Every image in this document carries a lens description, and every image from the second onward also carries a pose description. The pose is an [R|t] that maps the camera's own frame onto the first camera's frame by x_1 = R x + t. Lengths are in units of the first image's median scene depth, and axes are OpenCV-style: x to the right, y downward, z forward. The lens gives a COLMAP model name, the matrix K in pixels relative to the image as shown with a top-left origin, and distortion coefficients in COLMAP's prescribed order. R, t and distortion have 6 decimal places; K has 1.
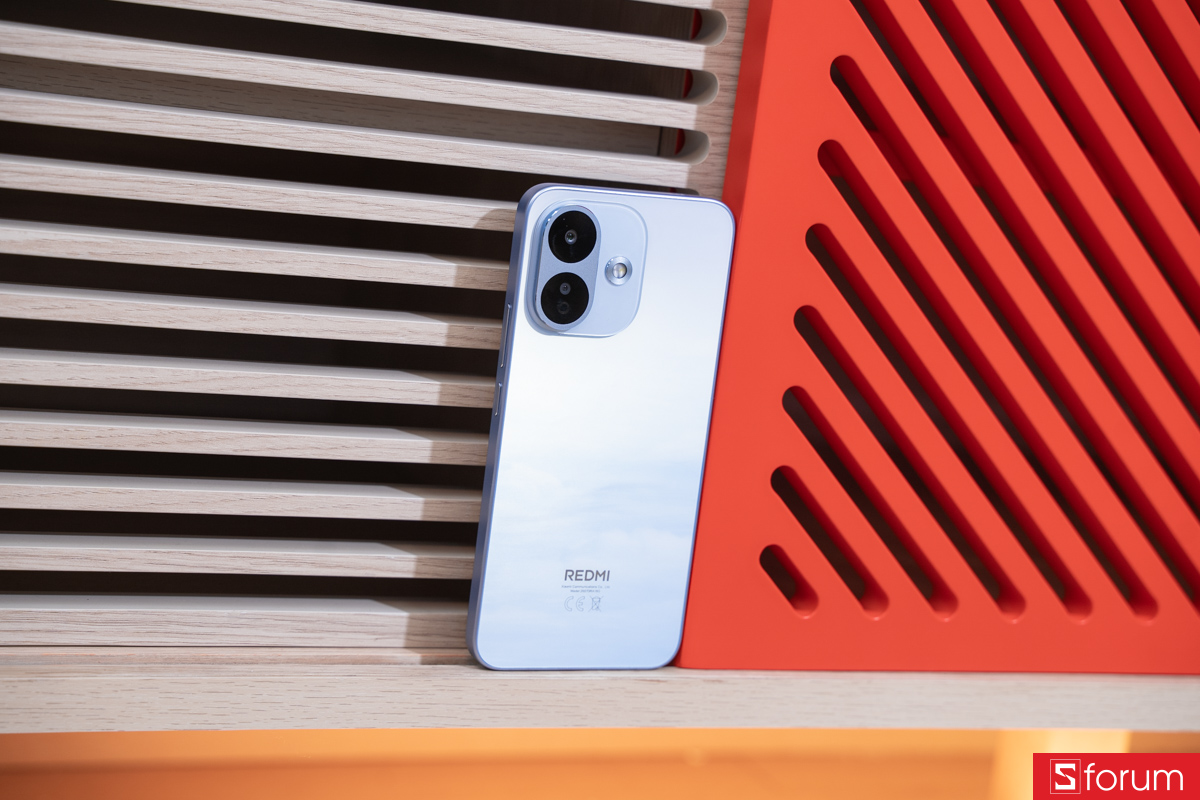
lens RADIAL K [[2561.5, 0, 600.0], [0, 2561.5, 400.0], [0, 0, 1]] dist [0.512470, 0.204703]
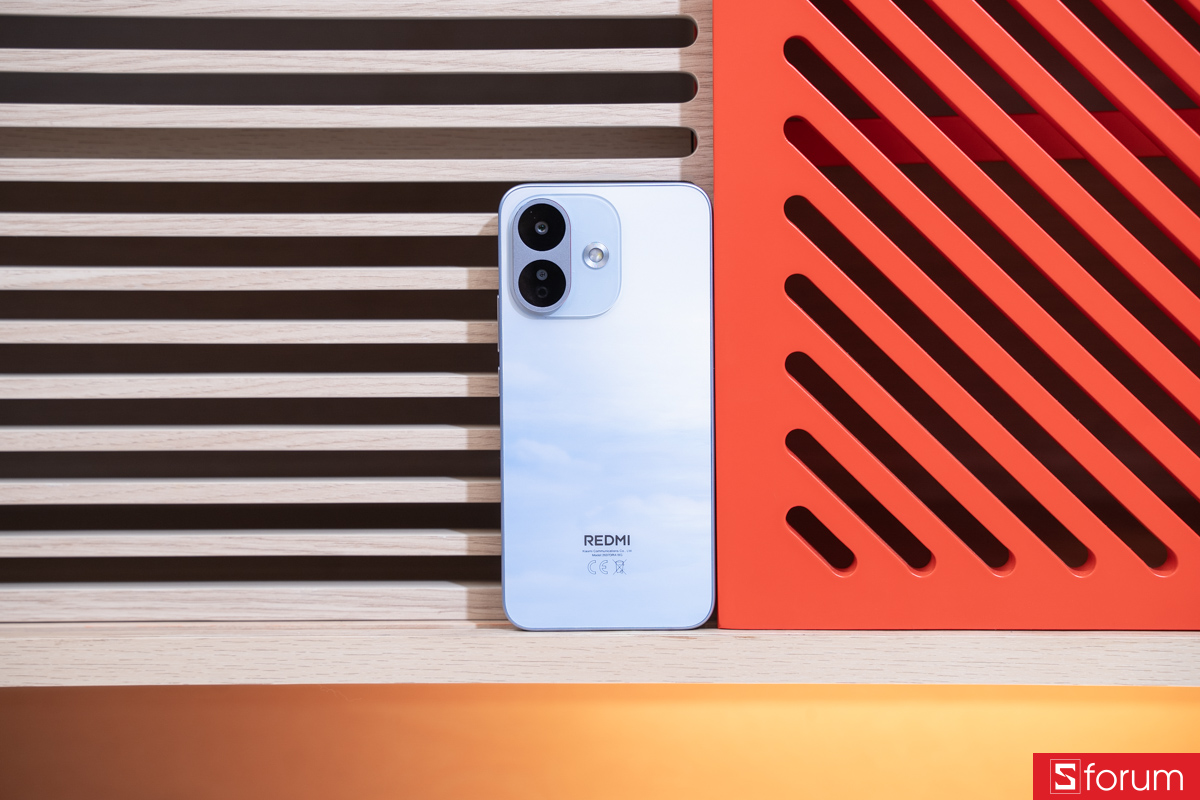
lens RADIAL K [[2561.5, 0, 600.0], [0, 2561.5, 400.0], [0, 0, 1]] dist [0.512470, 0.204703]
pose [[0.900608, -0.105554, -0.421620, 0.463800], [0.050648, 0.988941, -0.139396, 0.163567], [0.431671, 0.104187, 0.895994, 0.022235]]
